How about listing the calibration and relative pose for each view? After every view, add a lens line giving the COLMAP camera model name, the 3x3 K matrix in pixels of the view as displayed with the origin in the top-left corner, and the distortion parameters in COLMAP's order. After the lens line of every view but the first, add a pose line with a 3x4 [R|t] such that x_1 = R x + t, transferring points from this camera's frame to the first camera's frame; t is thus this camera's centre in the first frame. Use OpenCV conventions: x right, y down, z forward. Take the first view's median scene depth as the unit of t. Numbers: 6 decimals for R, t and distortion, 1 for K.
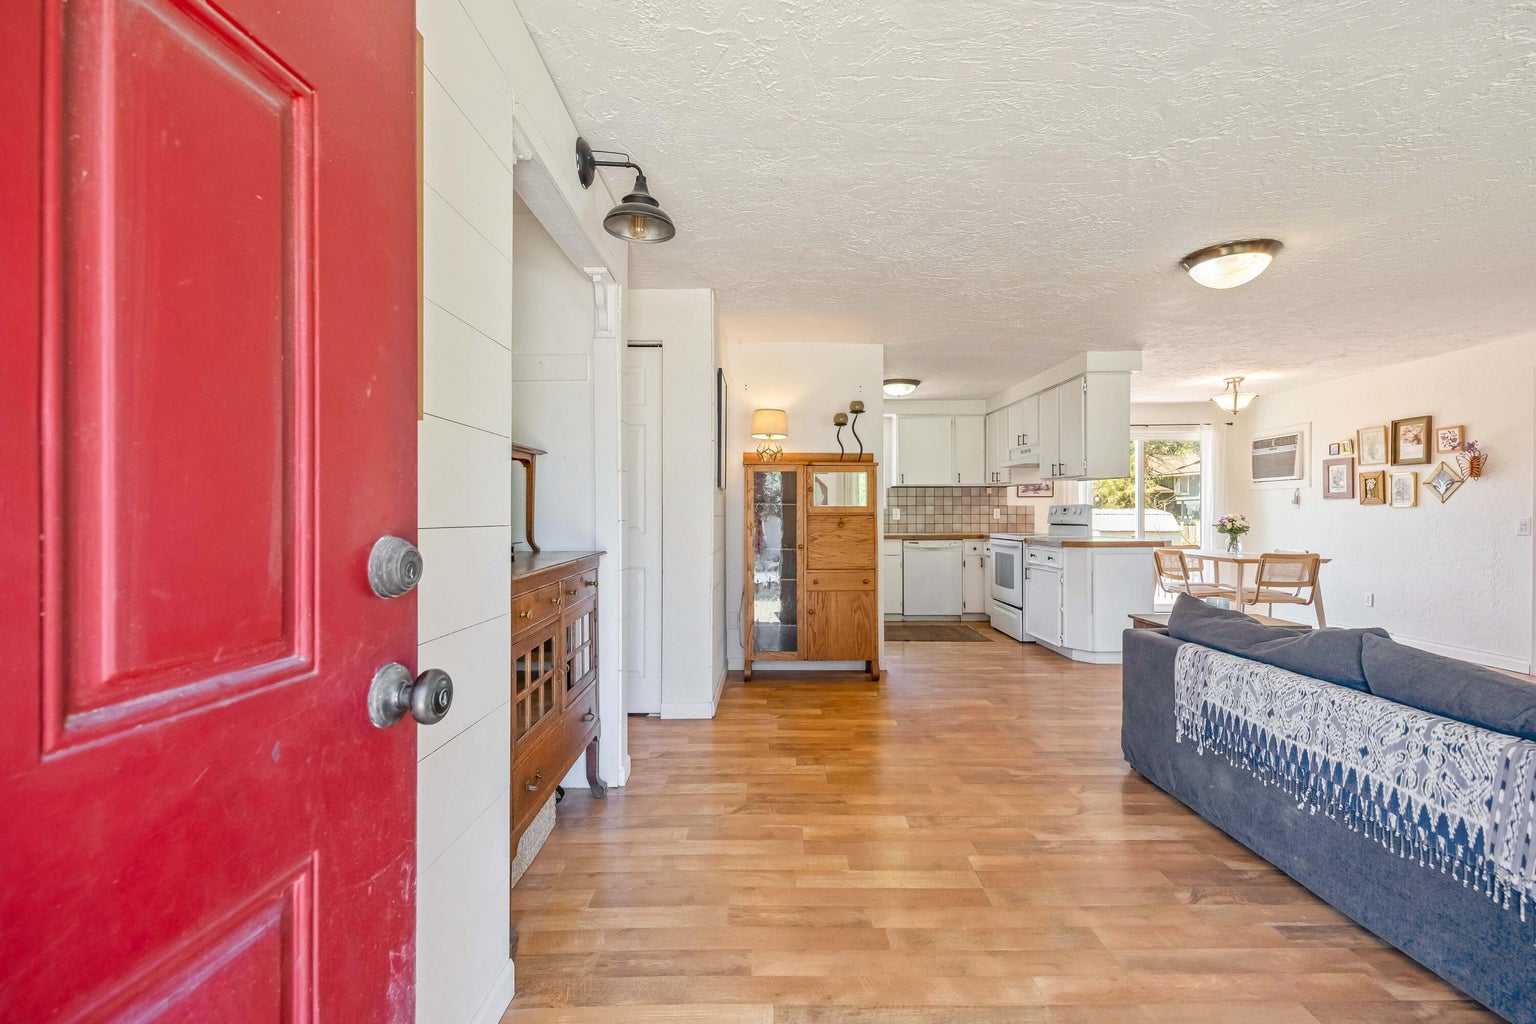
lens RADIAL K [[684.4, 0, 758.2], [0, 684.4, 516.1], [0, 0, 1]] dist [0.004053, -0.000020]
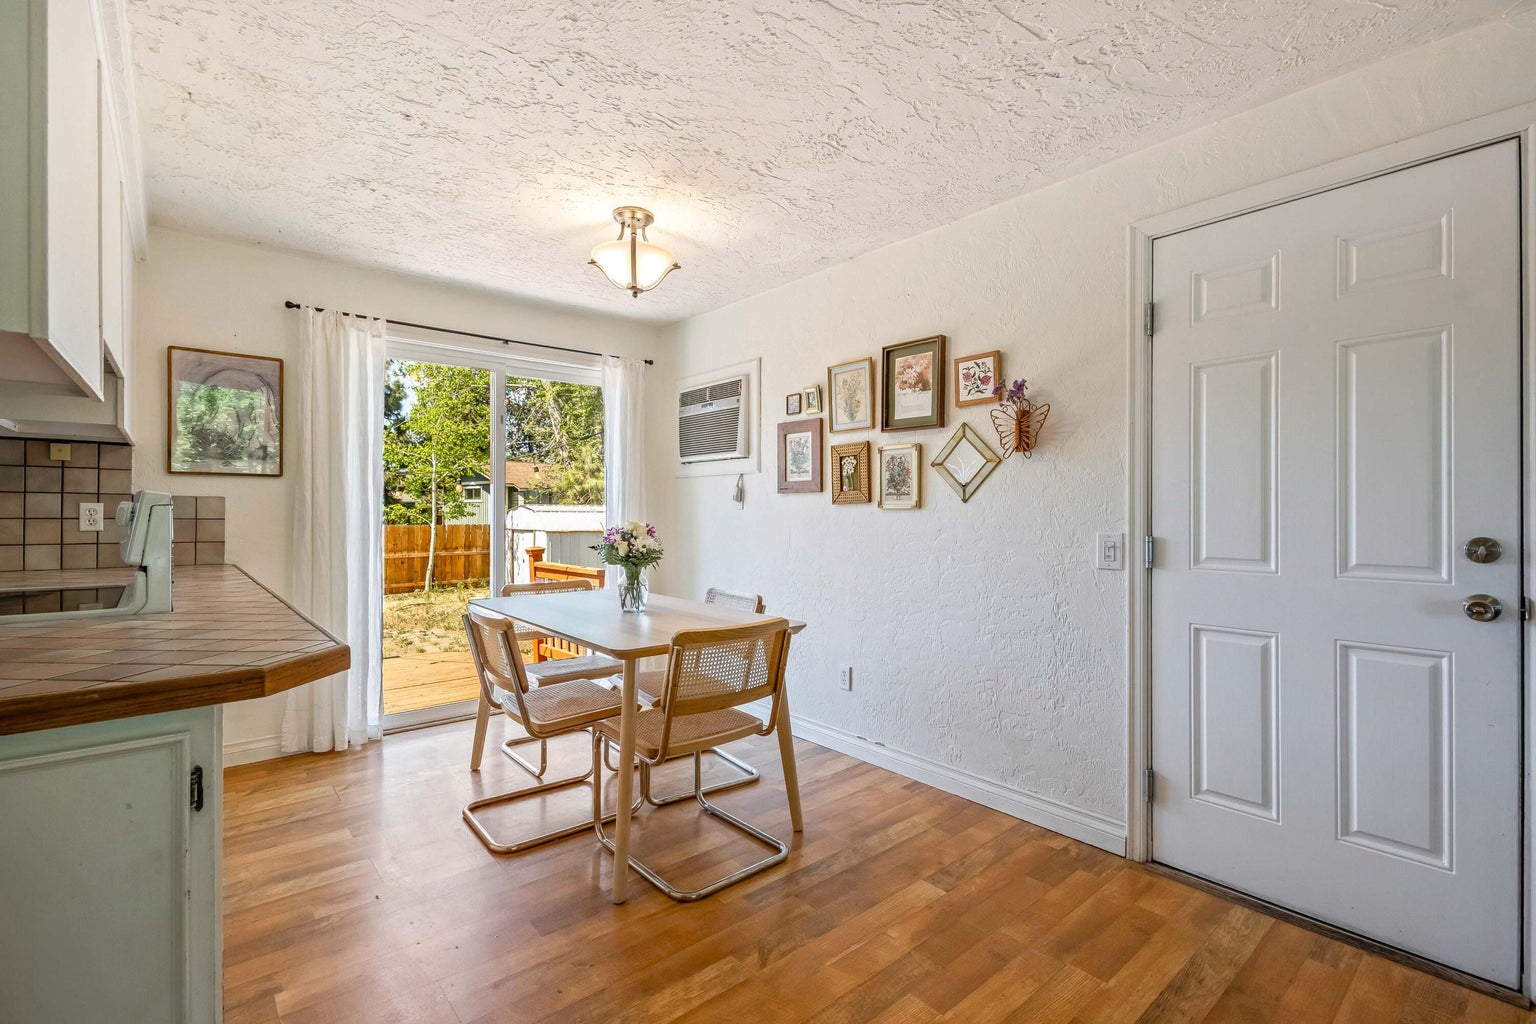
lens RADIAL K [[684.4, 0, 766.8], [0, 684.4, 511.3], [0, 0, 1]] dist [0.004053, -0.000020]
pose [[0.752000, 0.004077, 0.659150, 0.491736], [-0.004956, 0.999988, -0.000530, -0.010399], [-0.659144, -0.002868, 0.752011, 0.642351]]
